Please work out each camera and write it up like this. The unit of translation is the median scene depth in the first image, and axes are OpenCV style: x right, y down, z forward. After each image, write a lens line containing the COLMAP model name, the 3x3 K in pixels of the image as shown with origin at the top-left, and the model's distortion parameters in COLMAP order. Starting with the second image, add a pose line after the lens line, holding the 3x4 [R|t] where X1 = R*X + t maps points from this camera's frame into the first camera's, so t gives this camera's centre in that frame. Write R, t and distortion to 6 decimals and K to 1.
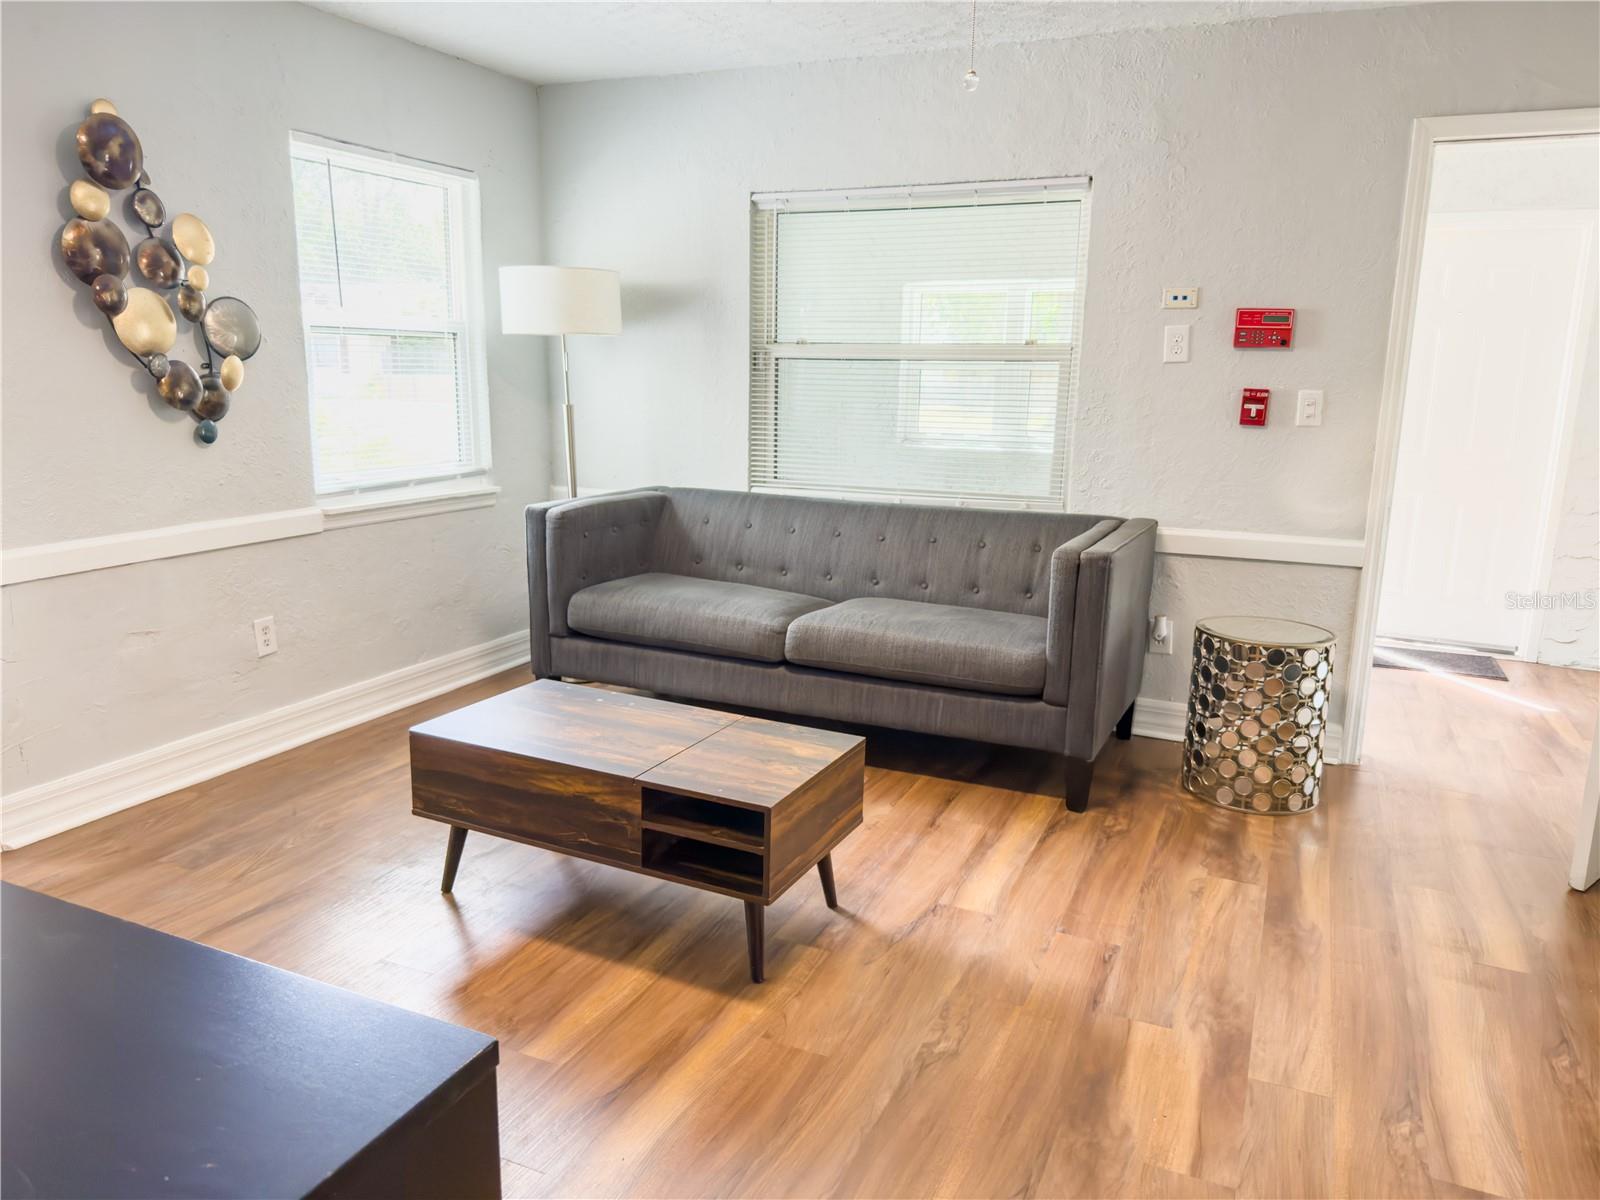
lens RADIAL K [[1125.6, 0, 800.0], [0, 1125.6, 608.3], [0, 0, 1]] dist [0.001997, -0.003282]
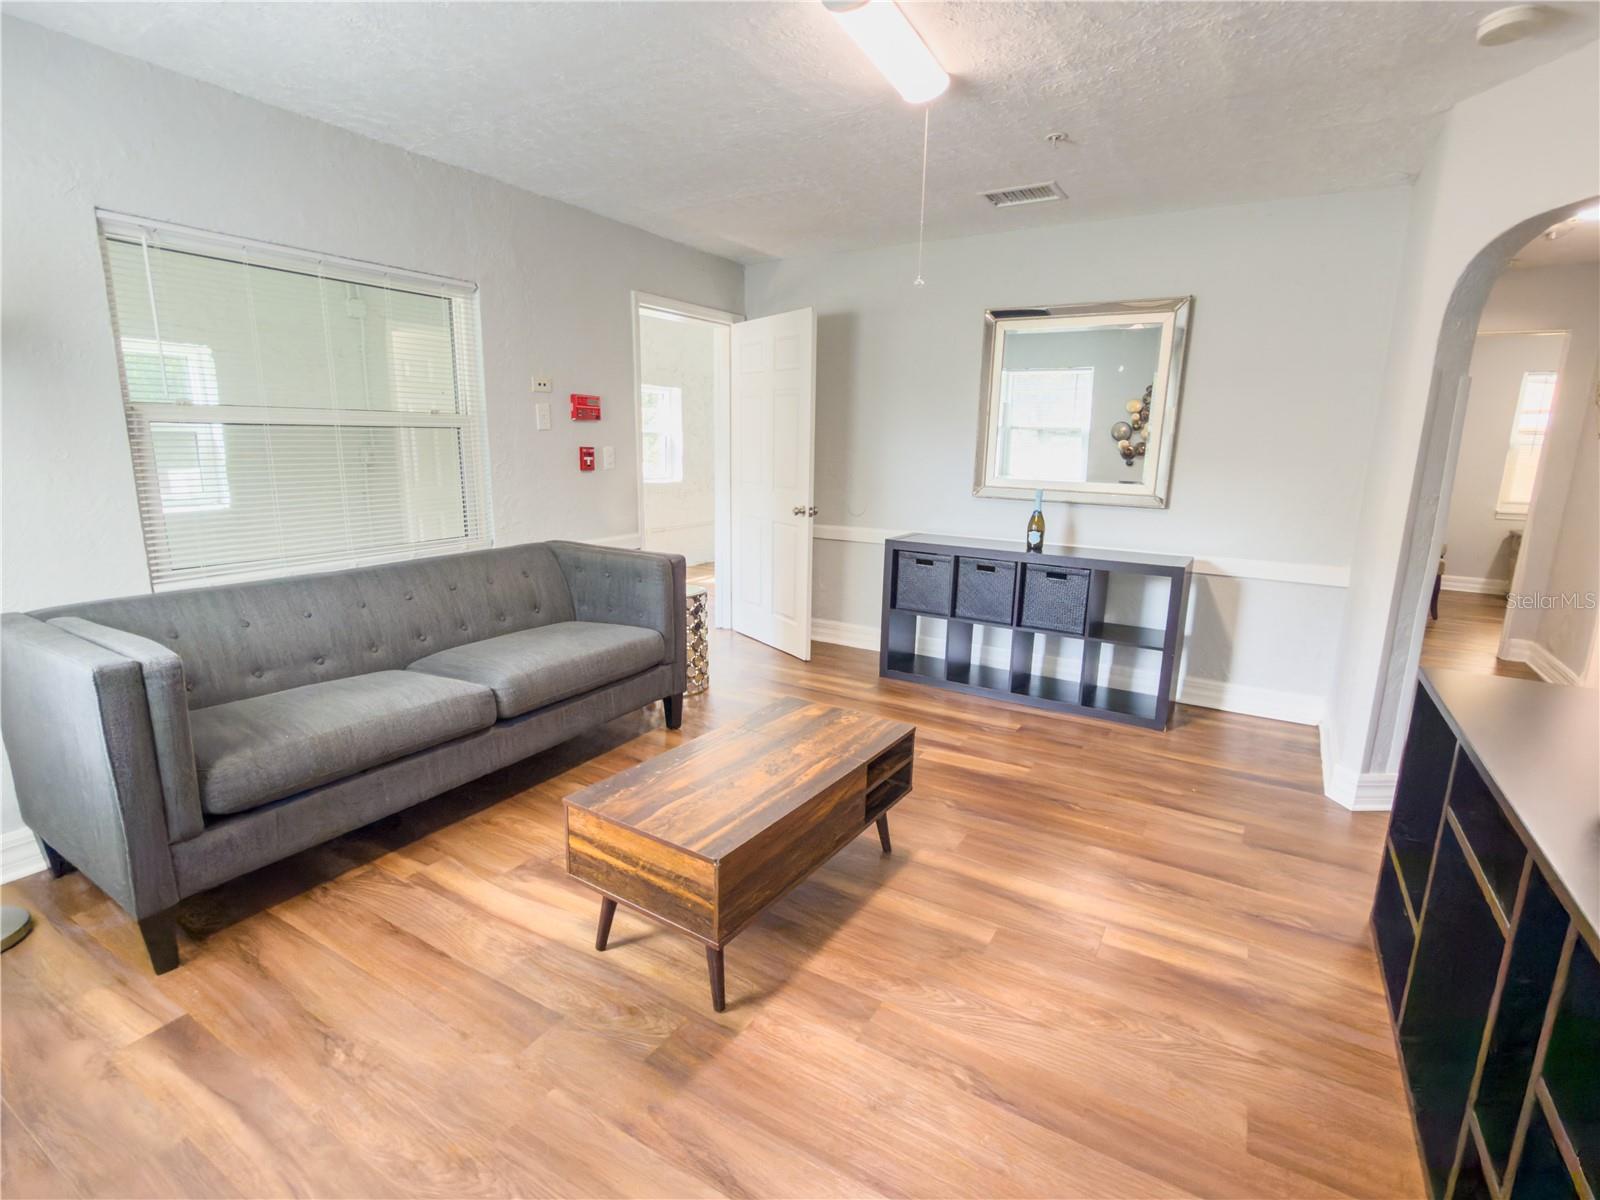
lens RADIAL K [[785.0, 0, 797.8], [0, 785.0, 596.6], [0, 0, 1]] dist [-0.001141, -0.001381]
pose [[0.112256, -0.216474, 0.969813, -0.664889], [0.191440, 0.962409, 0.192662, -0.150737], [-0.975064, 0.164034, 0.149478, 0.595905]]
